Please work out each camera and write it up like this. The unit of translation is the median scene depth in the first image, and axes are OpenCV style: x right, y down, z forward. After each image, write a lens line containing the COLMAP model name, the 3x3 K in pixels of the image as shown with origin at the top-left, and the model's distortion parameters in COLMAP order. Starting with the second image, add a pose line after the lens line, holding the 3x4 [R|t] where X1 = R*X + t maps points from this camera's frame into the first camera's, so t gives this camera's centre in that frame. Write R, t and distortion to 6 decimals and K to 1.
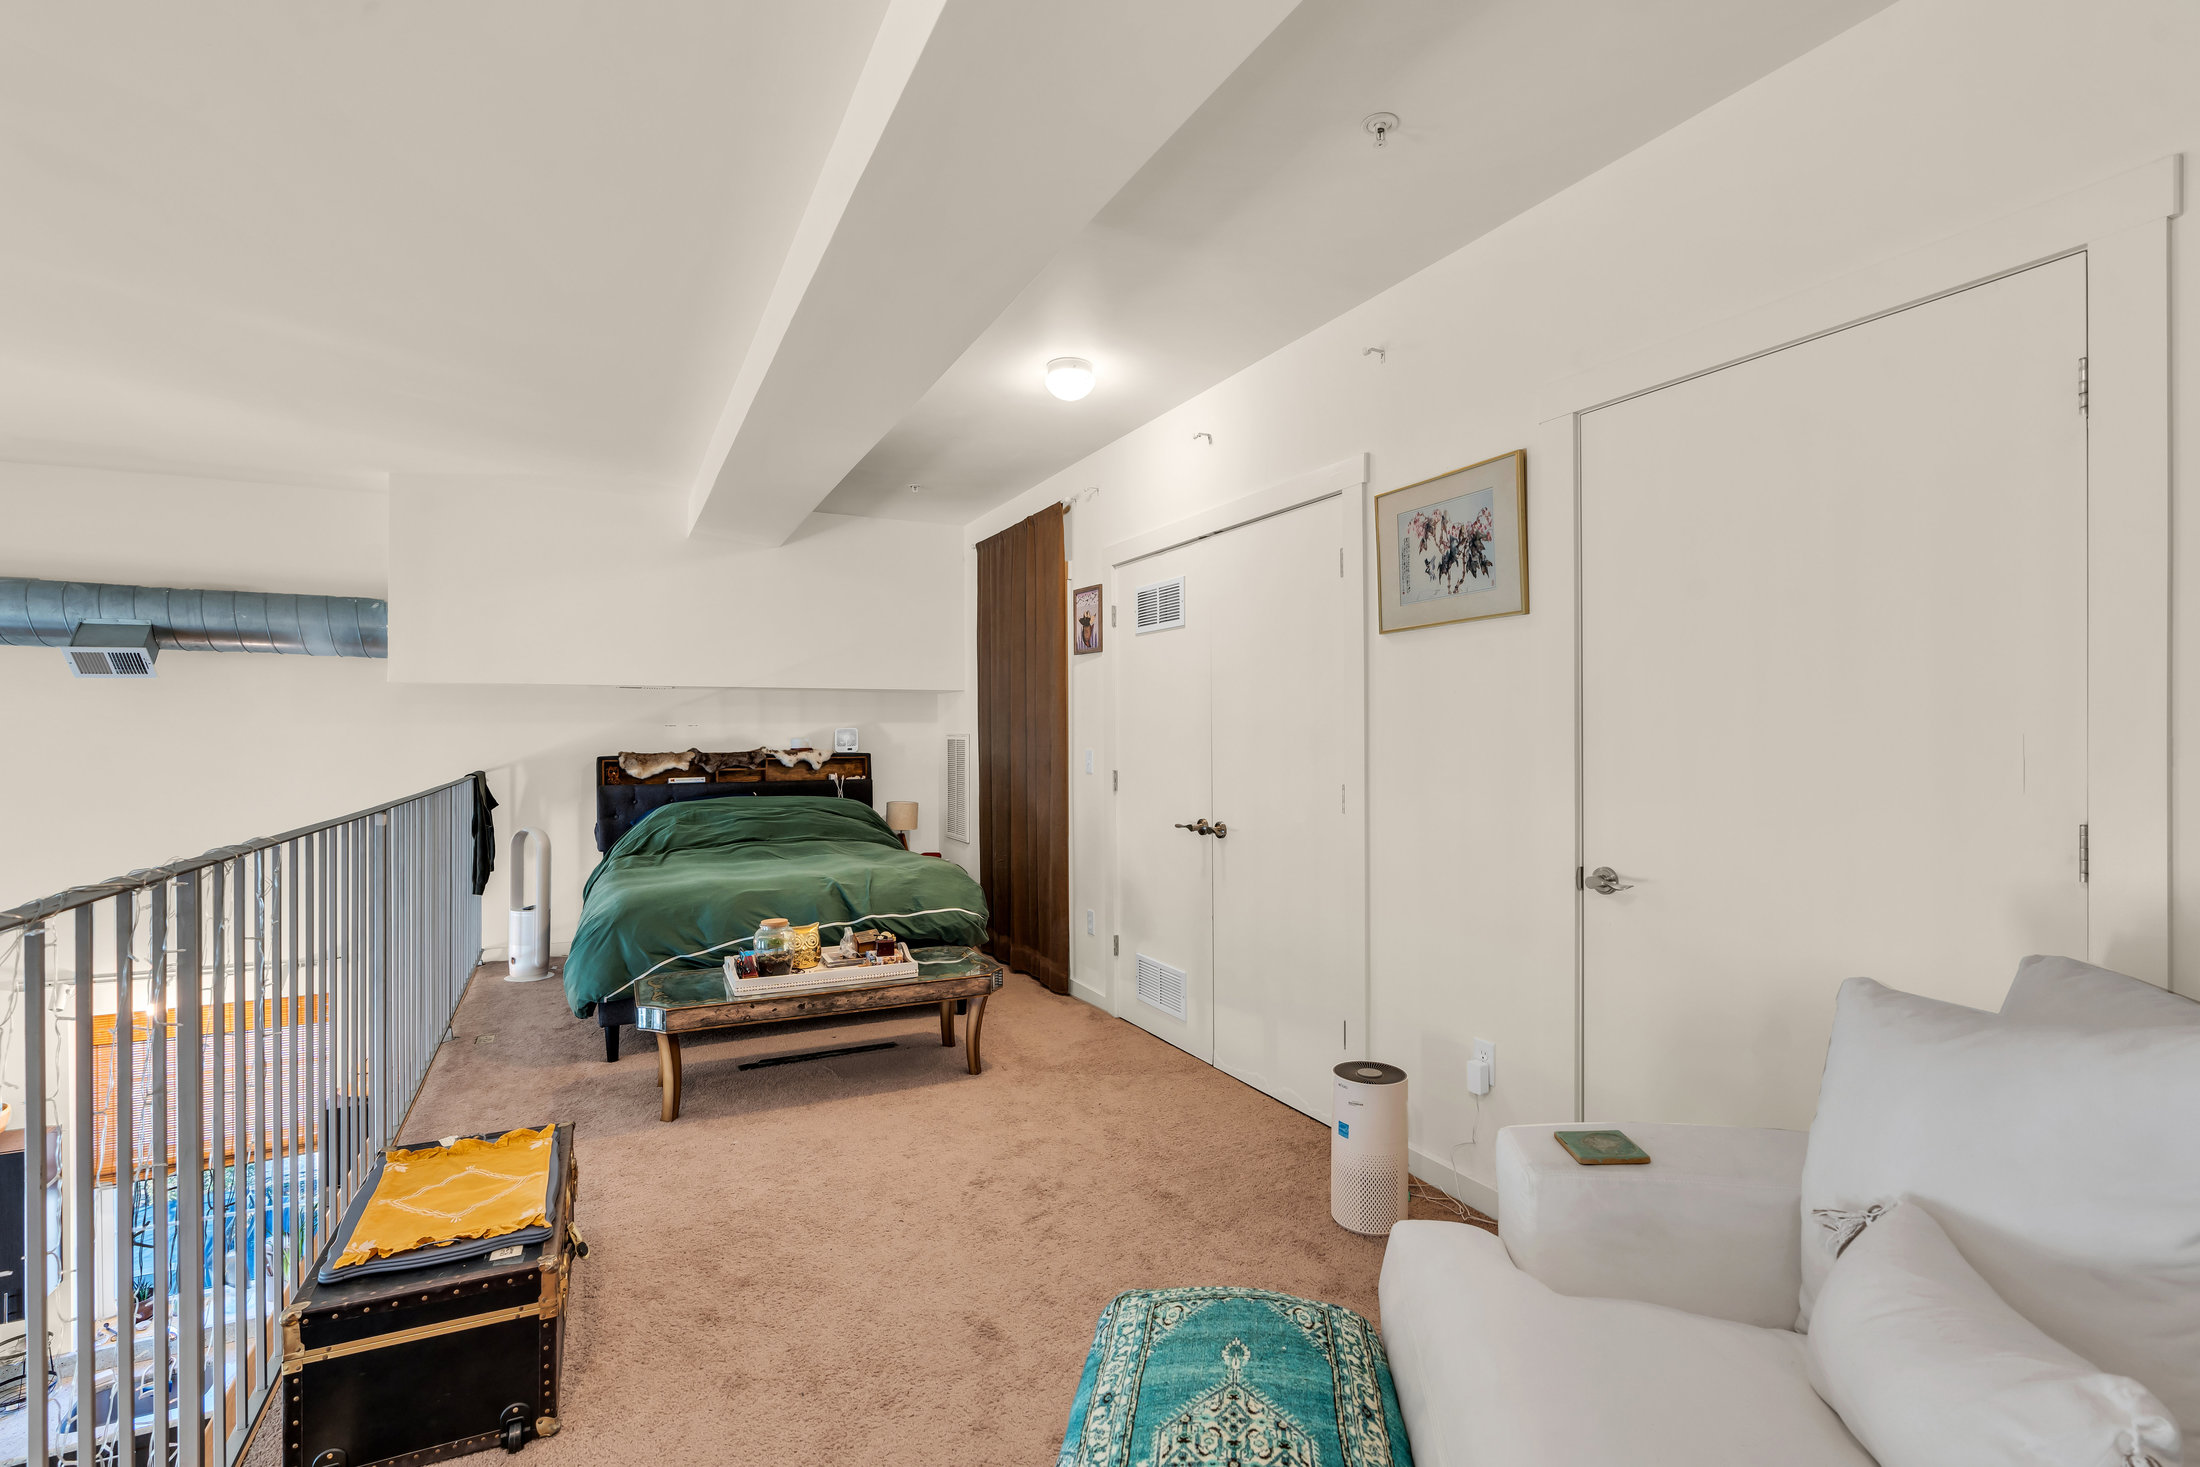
lens RADIAL K [[994.8, 0, 1094.4], [0, 994.8, 750.2], [0, 0, 1]] dist [-0.005692, 0.000703]
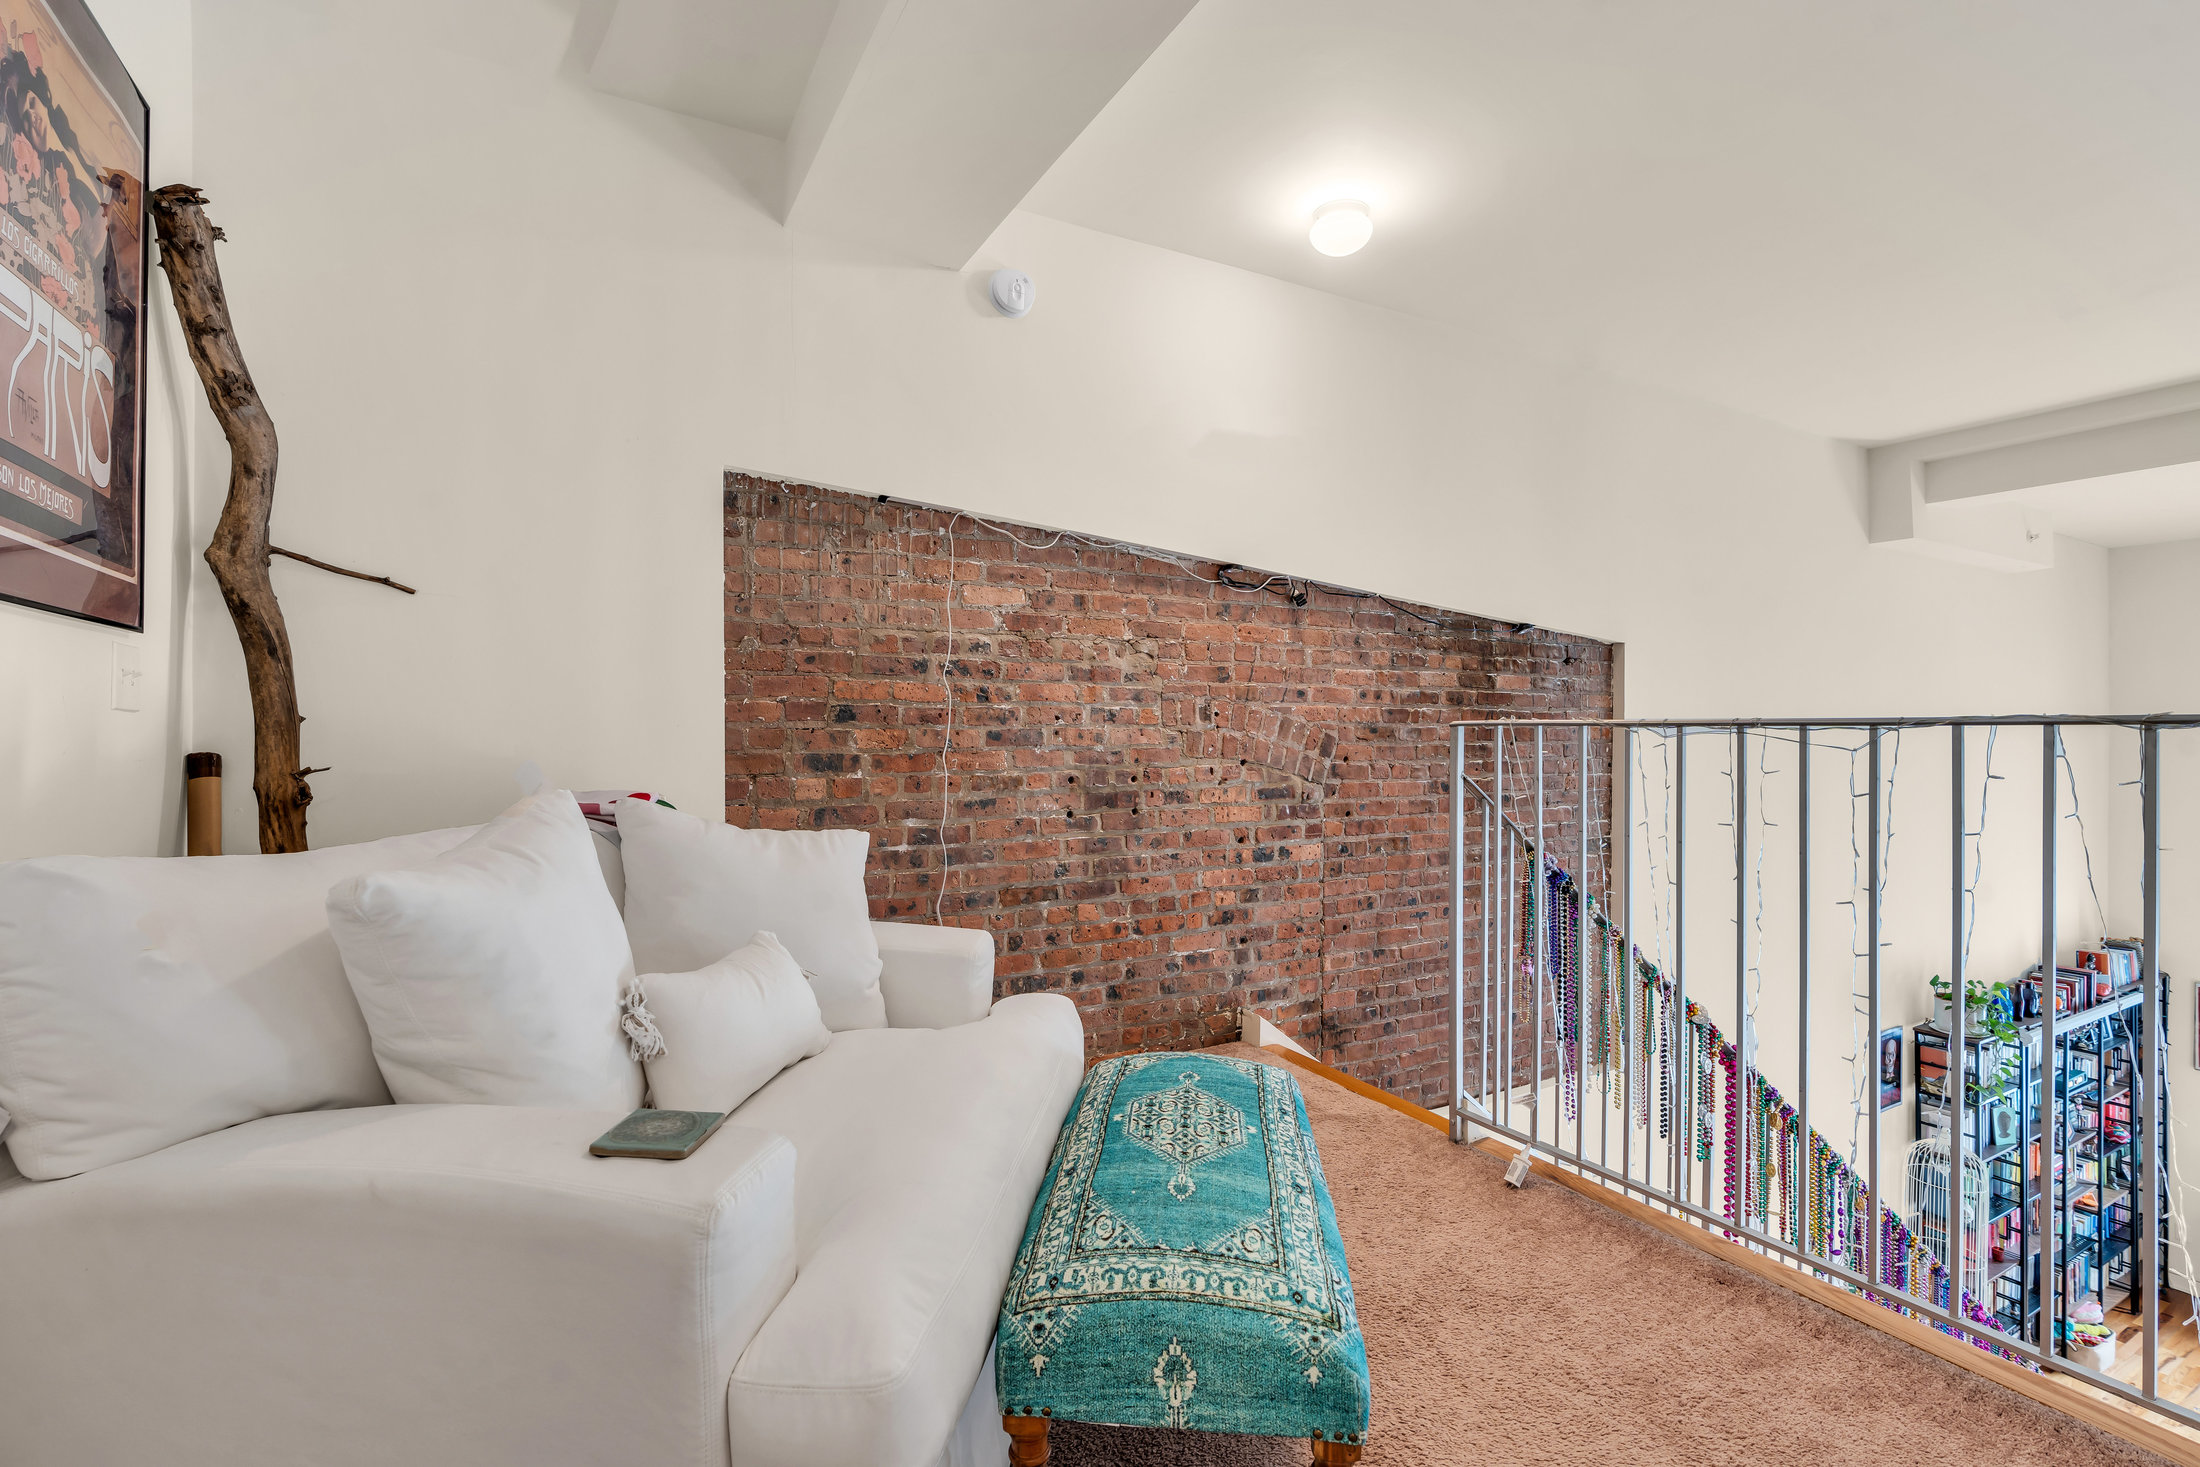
lens RADIAL K [[989.9, 0, 1100.0], [0, 989.9, 733.5], [0, 0, 1]] dist [-0.008326, 0.000824]
pose [[-0.999186, 0.004500, -0.040098, 0.094063], [0.004079, 0.999936, 0.010557, 0.046003], [0.040143, 0.010385, -0.999140, 0.712439]]
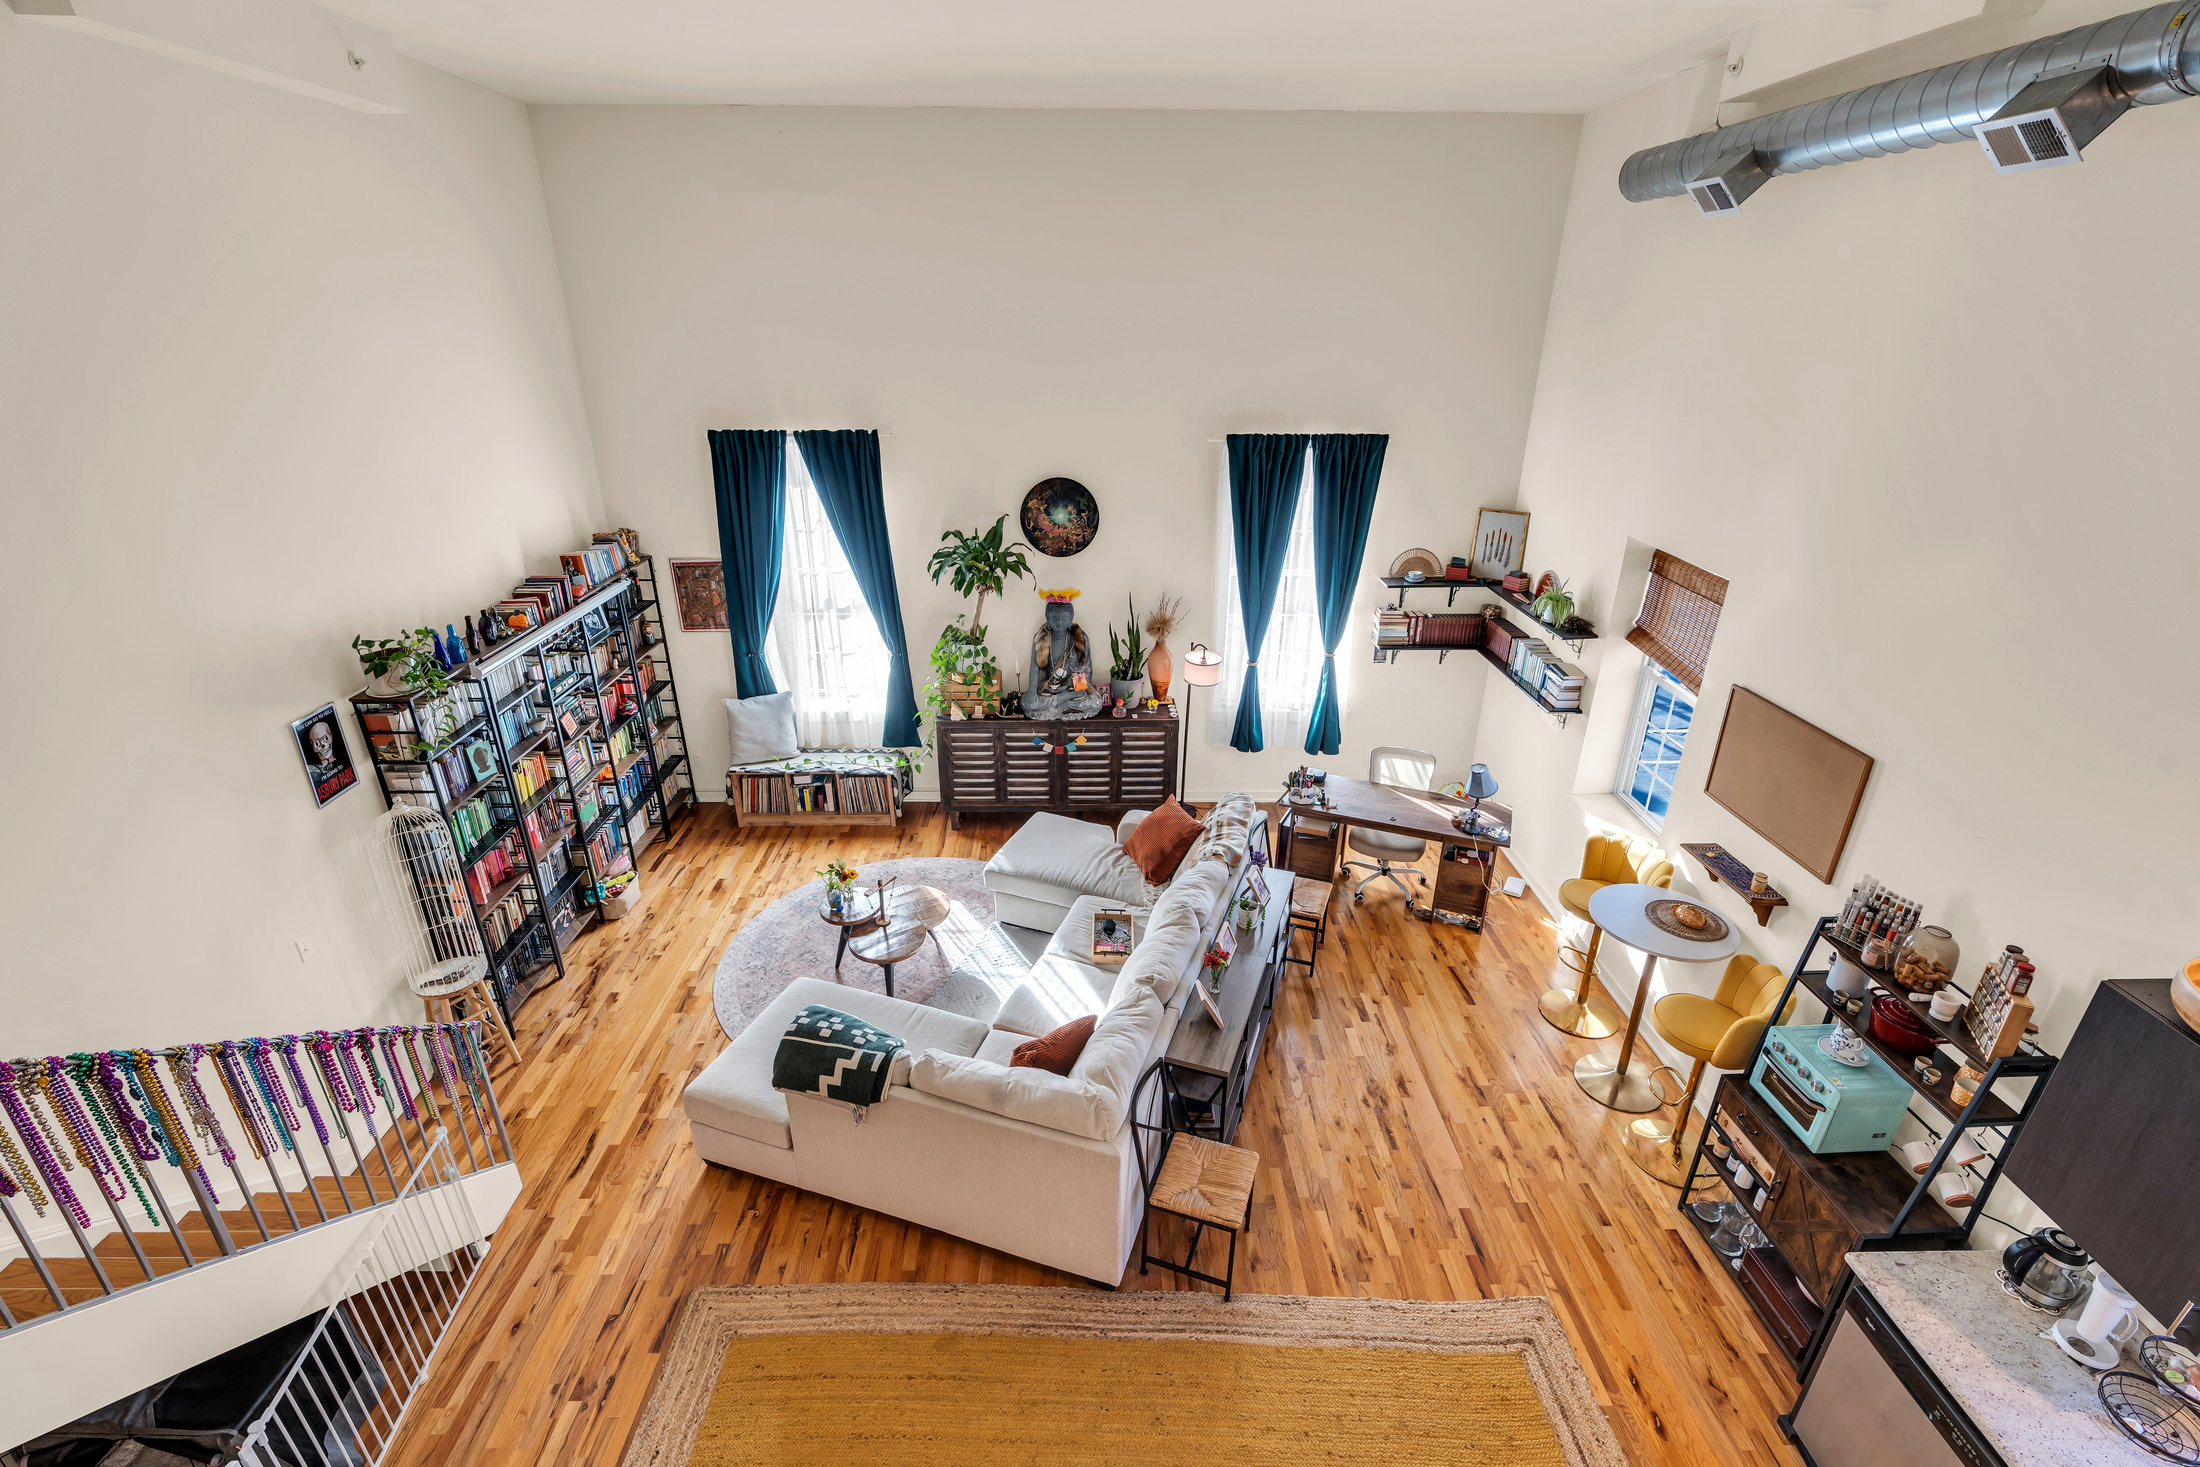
lens RADIAL K [[980.8, 0, 1098.0], [0, 980.8, 739.4], [0, 0, 1]] dist [-0.012135, 0.004515]
pose [[-0.440072, 0.367757, -0.819202, -0.549833], [-0.012225, 0.909751, 0.414974, 0.011041], [0.897879, 0.192633, -0.395860, 0.695431]]
